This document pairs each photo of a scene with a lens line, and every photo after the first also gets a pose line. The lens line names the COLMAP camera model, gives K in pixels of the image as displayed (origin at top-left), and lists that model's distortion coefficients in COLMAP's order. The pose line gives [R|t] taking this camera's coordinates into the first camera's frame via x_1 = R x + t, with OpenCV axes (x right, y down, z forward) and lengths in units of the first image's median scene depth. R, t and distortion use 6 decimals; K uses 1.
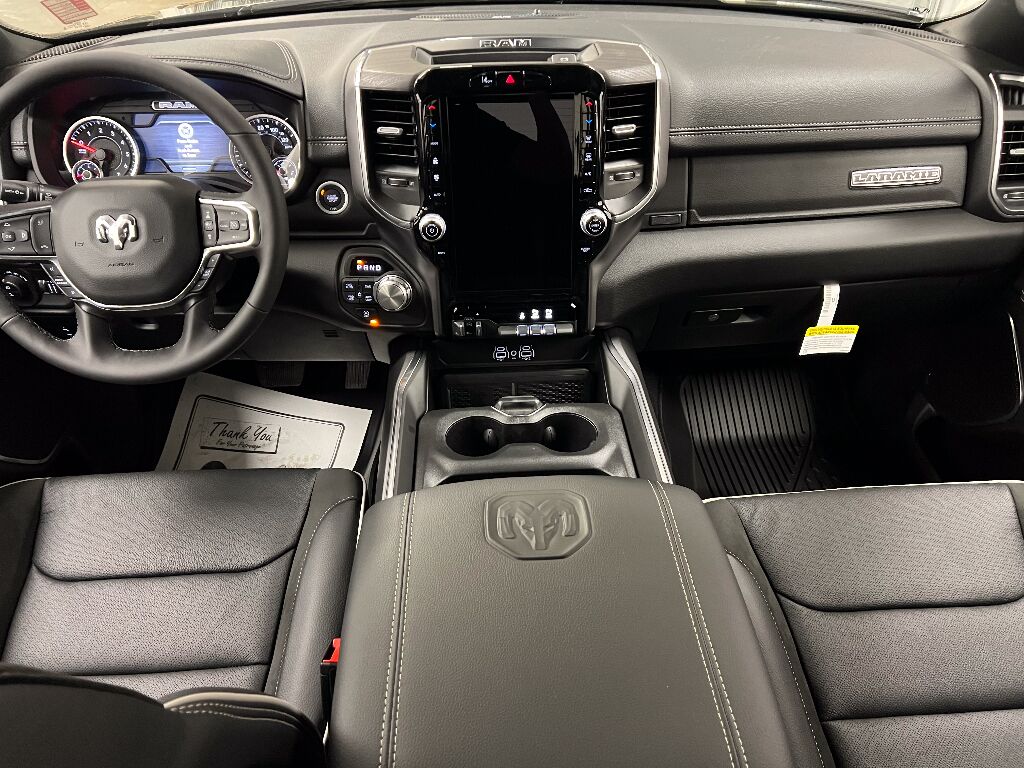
lens RADIAL K [[760.4, 0, 507.4], [0, 760.4, 388.0], [0, 0, 1]] dist [0.081261, -0.112810]
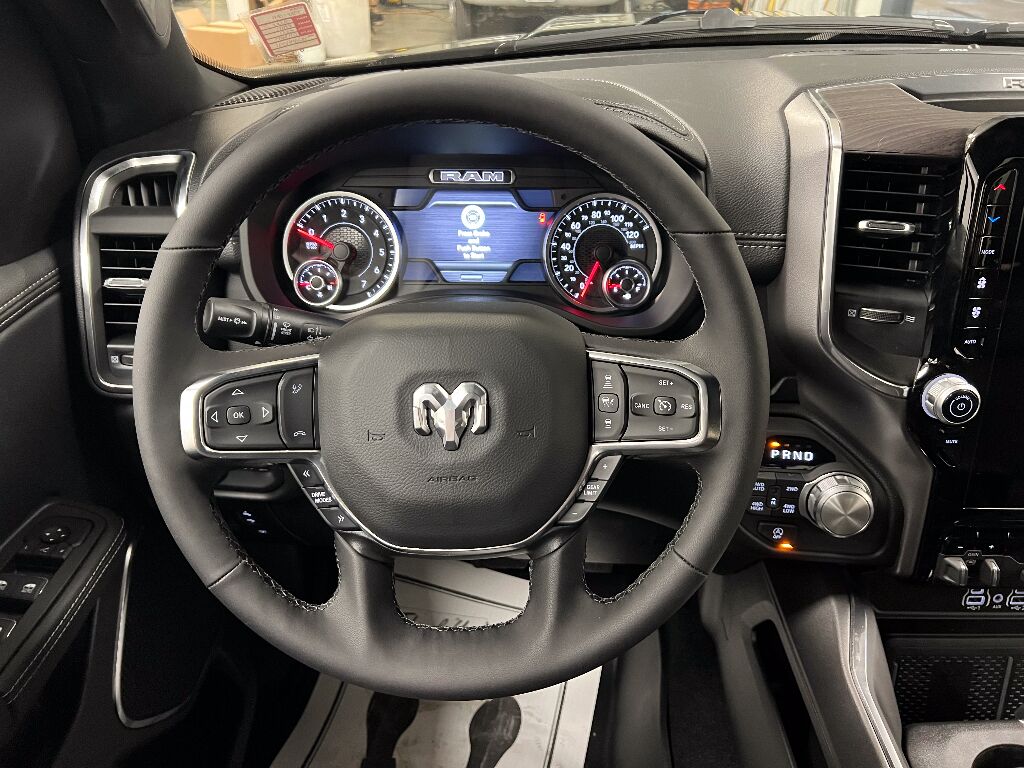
lens RADIAL K [[775.9, 0, 513.1], [0, 775.9, 408.2], [0, 0, 1]] dist [0.051535, -0.064082]
pose [[0.997796, 0.038651, -0.053945, -0.364415], [-0.042515, 0.996468, -0.072418, -0.143255], [0.050955, 0.074552, 0.995914, 0.408153]]
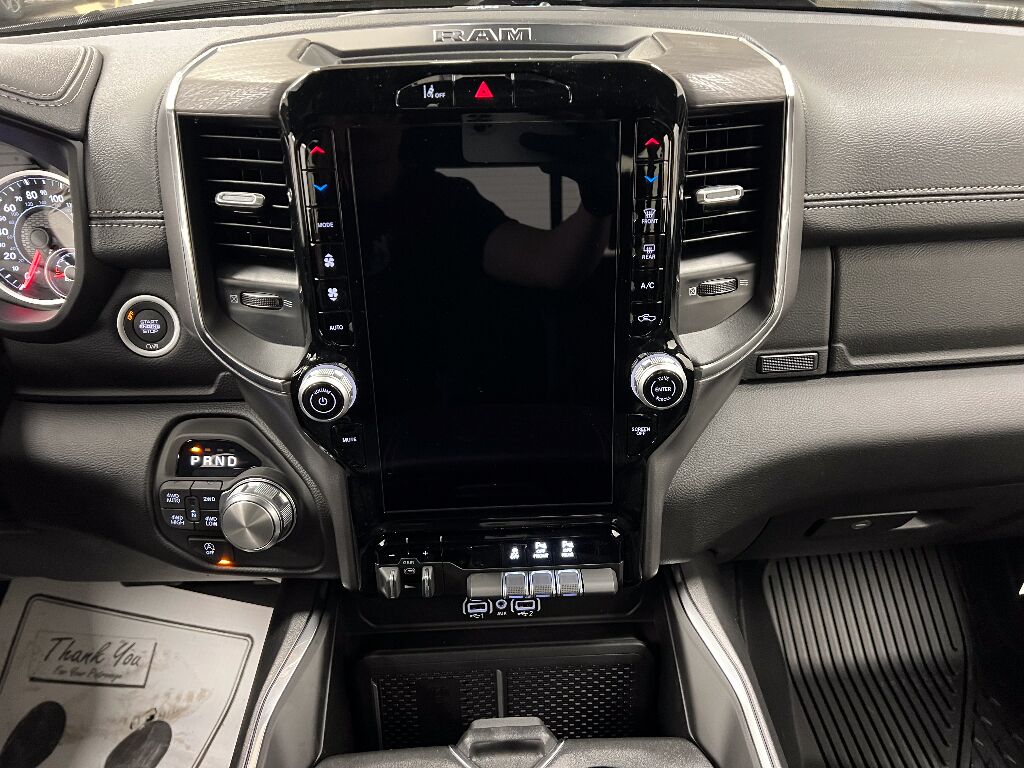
lens RADIAL K [[775.9, 0, 513.1], [0, 775.9, 408.2], [0, 0, 1]] dist [0.051535, -0.064082]
pose [[0.999945, 0.000606, -0.010480, 0.024209], [-0.001269, 0.997990, -0.063353, -0.162013], [0.010420, 0.063363, 0.997936, 0.486385]]
